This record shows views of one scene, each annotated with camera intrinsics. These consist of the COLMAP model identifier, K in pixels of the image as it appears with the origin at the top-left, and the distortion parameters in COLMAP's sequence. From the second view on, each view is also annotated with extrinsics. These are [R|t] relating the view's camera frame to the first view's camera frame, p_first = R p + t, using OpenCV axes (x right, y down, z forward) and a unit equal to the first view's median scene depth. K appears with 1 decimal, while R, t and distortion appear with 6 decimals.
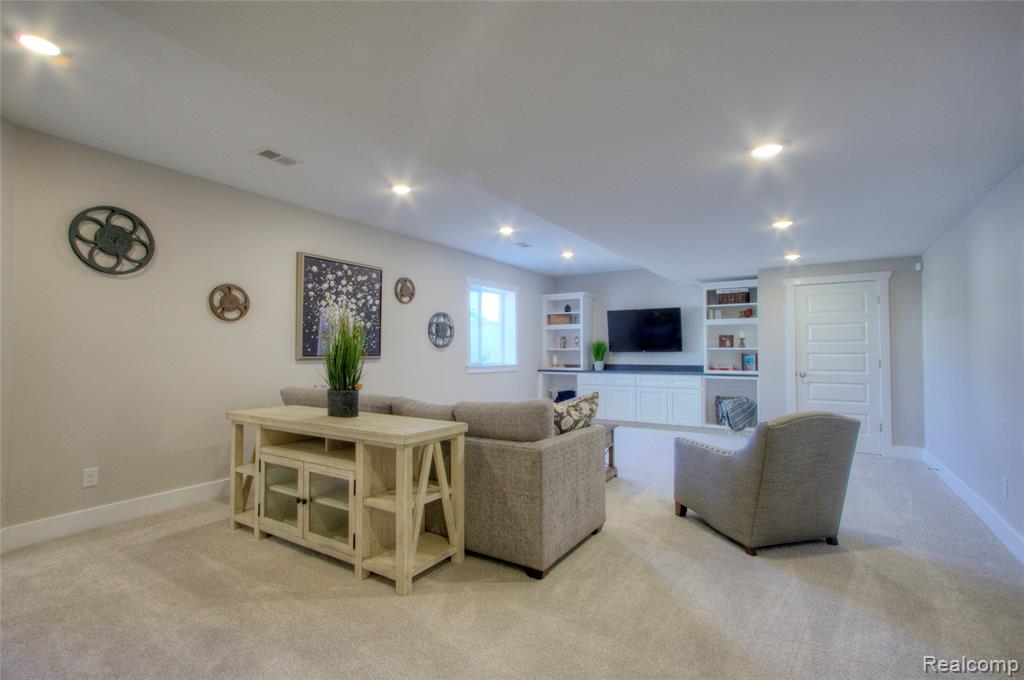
lens RADIAL K [[471.5, 0, 518.6], [0, 471.5, 341.0], [0, 0, 1]] dist [0.000491, 0.000240]
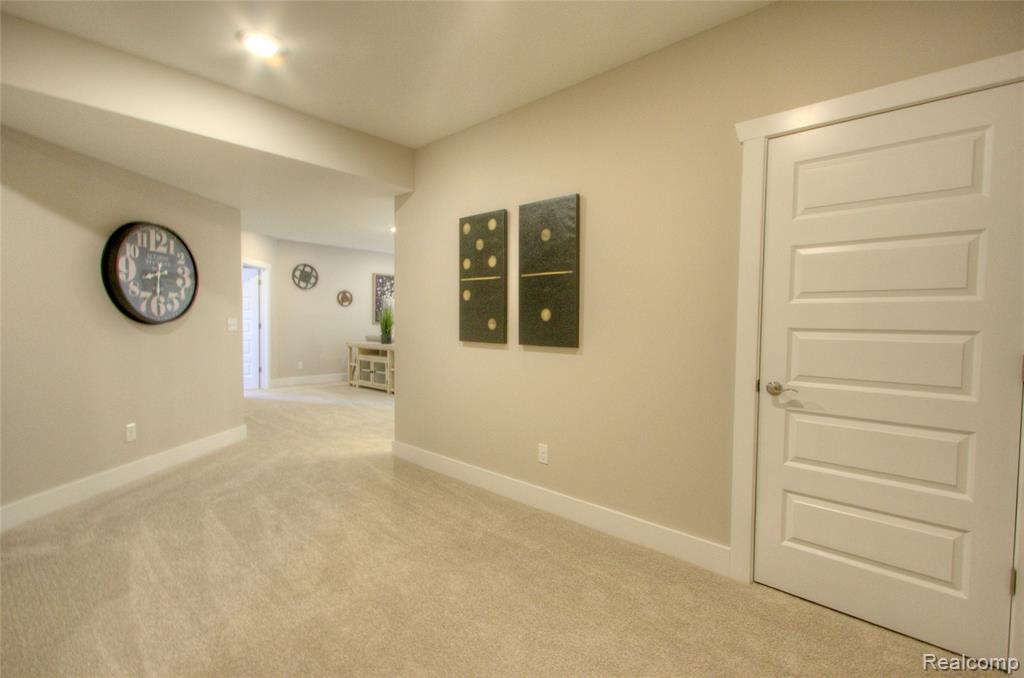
lens RADIAL K [[471.5, 0, 507.9], [0, 471.5, 339.1], [0, 0, 1]] dist [0.000491, 0.000240]
pose [[0.982369, 0.022384, -0.185608, 0.755579], [-0.010437, 0.997824, 0.065096, -0.049998], [0.186661, -0.062011, 0.980465, -1.408291]]
